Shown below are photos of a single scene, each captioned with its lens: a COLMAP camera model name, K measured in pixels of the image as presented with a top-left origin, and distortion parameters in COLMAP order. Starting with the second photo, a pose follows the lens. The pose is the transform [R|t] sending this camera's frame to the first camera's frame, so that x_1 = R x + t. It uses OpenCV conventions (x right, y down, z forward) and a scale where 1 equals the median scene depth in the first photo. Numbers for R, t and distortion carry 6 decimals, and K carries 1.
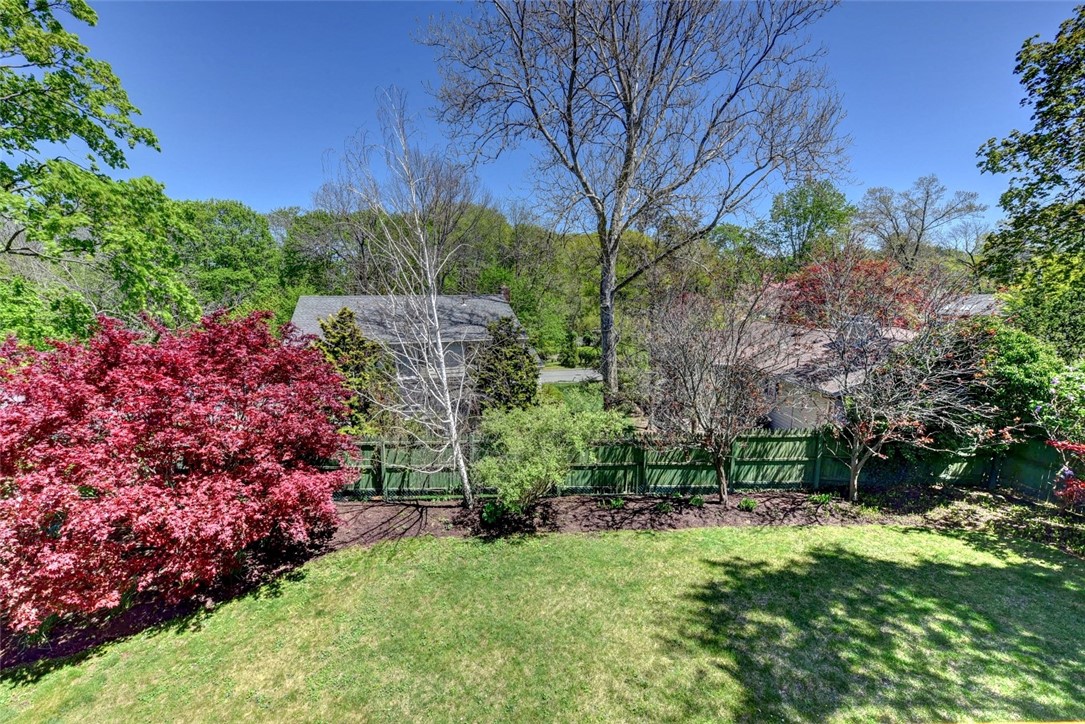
lens RADIAL K [[427.9, 0, 539.3], [0, 427.9, 365.8], [0, 0, 1]] dist [0.001788, 0.000035]
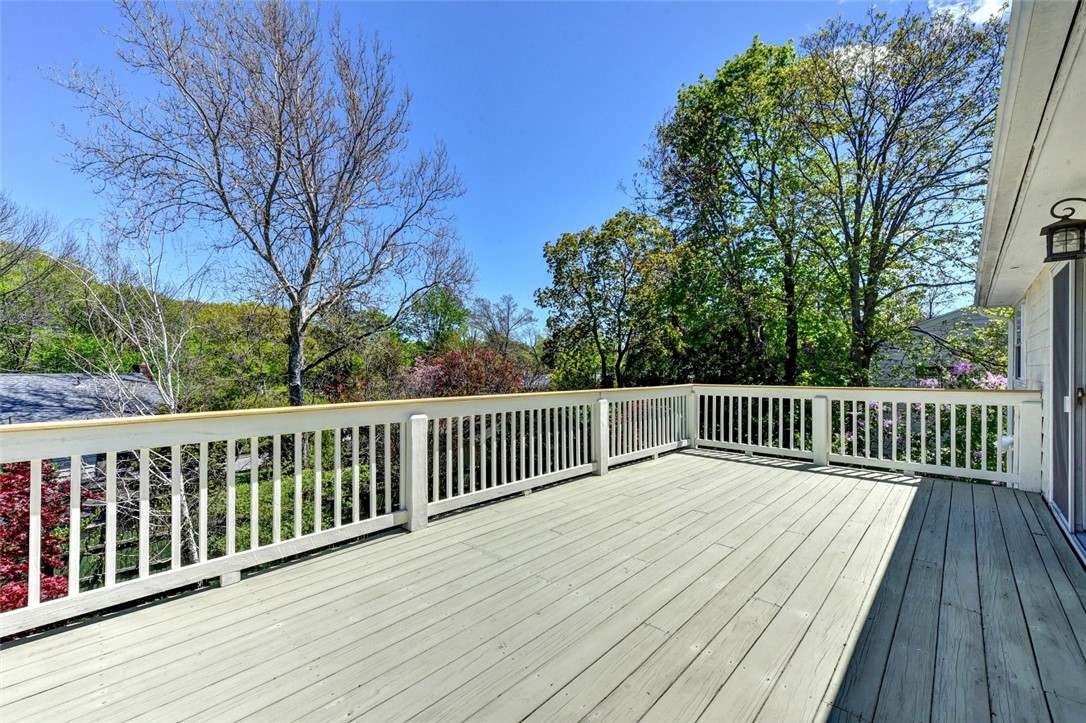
lens RADIAL K [[428.3, 0, 539.8], [0, 428.3, 365.4], [0, 0, 1]] dist [0.001788, 0.000035]
pose [[0.702905, 0.019070, 0.711028, -0.170905], [0.112119, 0.984173, -0.137234, 0.024182], [-0.702392, 0.176182, 0.689642, -0.146802]]
